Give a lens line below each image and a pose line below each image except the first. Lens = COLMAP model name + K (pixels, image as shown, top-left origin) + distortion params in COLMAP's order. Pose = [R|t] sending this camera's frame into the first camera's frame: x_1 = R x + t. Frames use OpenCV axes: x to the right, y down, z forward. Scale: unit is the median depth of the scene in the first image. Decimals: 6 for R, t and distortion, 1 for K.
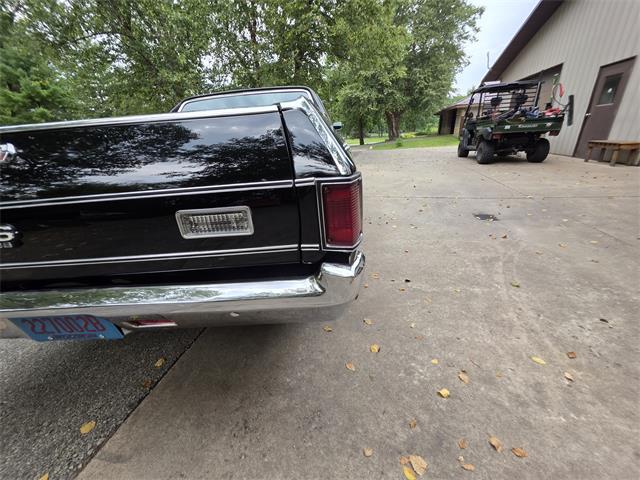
lens RADIAL K [[252.8, 0, 315.2], [0, 252.8, 238.9], [0, 0, 1]] dist [-0.003424, 0.000170]
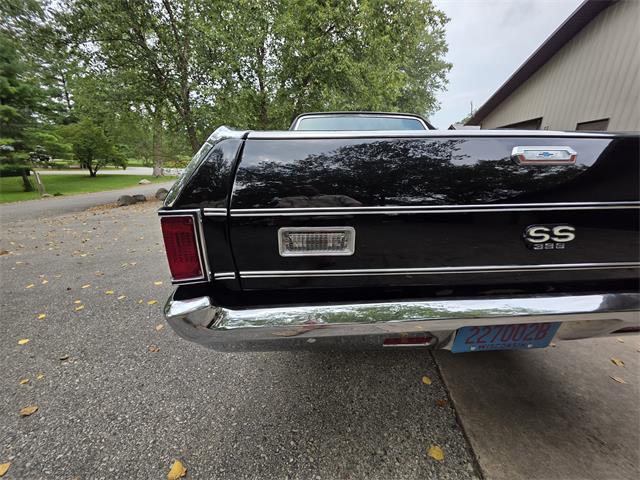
lens RADIAL K [[260.6, 0, 322.0], [0, 260.6, 238.1], [0, 0, 1]] dist [0.002984, -0.000187]
pose [[0.991455, 0.044803, 0.122517, -0.470683], [-0.031681, 0.993750, -0.107035, 0.028203], [-0.126547, 0.102239, 0.986678, 0.012422]]
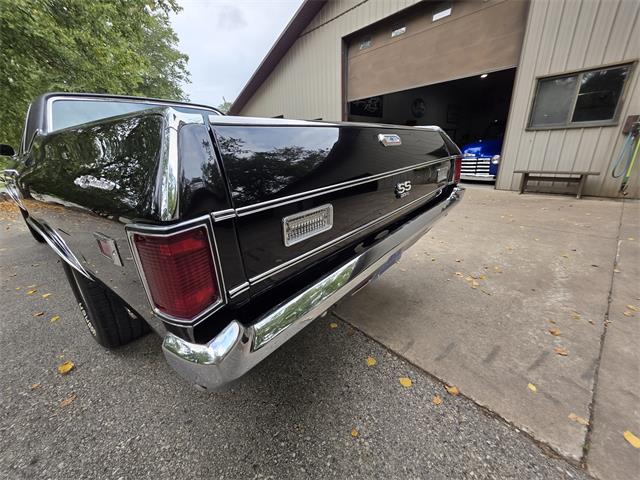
lens RADIAL K [[260.6, 0, 322.0], [0, 260.6, 238.1], [0, 0, 1]] dist [0.002984, -0.000187]
pose [[0.598690, -0.218719, 0.770540, -1.137280], [0.311300, 0.949906, 0.027761, -0.019550], [-0.738013, 0.223249, 0.636786, 0.286247]]
